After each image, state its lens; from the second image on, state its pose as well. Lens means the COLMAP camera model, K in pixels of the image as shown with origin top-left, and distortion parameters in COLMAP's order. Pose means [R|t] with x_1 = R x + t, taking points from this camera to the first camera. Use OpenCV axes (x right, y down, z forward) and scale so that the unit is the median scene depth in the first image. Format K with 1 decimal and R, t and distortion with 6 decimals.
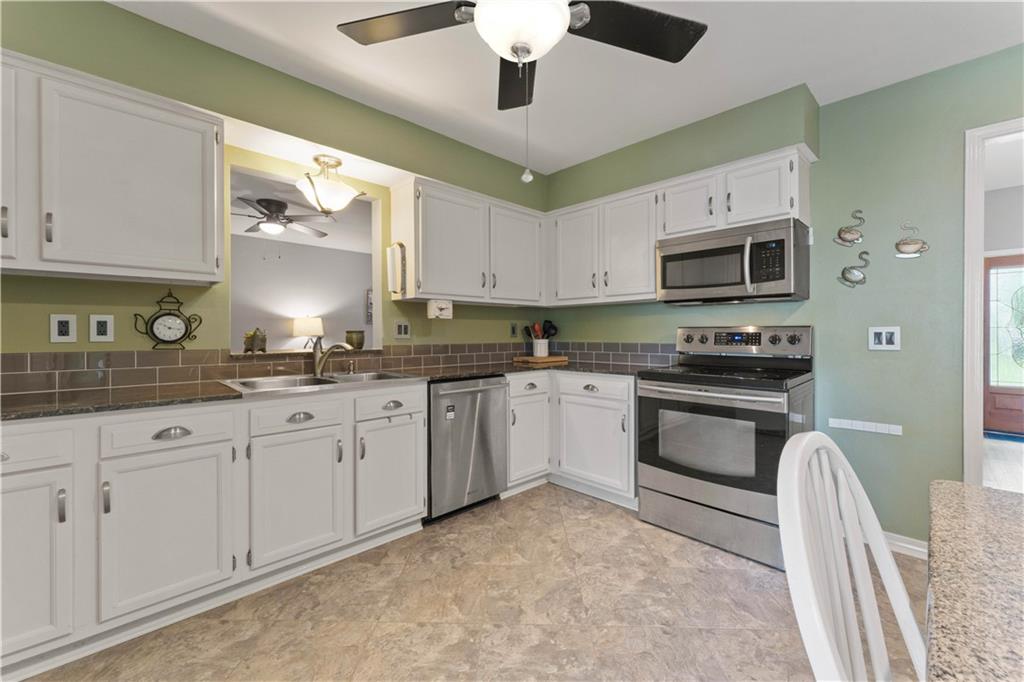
lens RADIAL K [[408.7, 0, 509.7], [0, 408.7, 334.7], [0, 0, 1]] dist [0.001101, 0.000050]
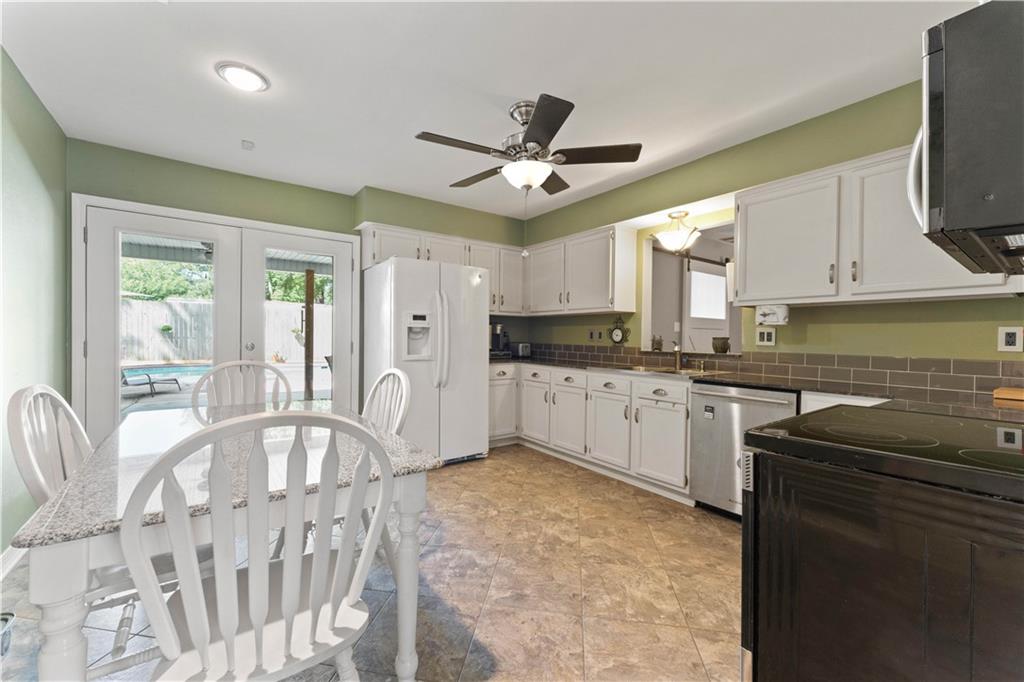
lens RADIAL K [[414.9, 0, 512.0], [0, 414.9, 341.0], [0, 0, 1]] dist [0.000783, 0.000068]
pose [[-0.122367, 0.008645, -0.992447, 1.226056], [-0.020006, 0.999737, 0.011175, -0.000828], [0.992283, 0.021222, -0.122162, 0.745839]]
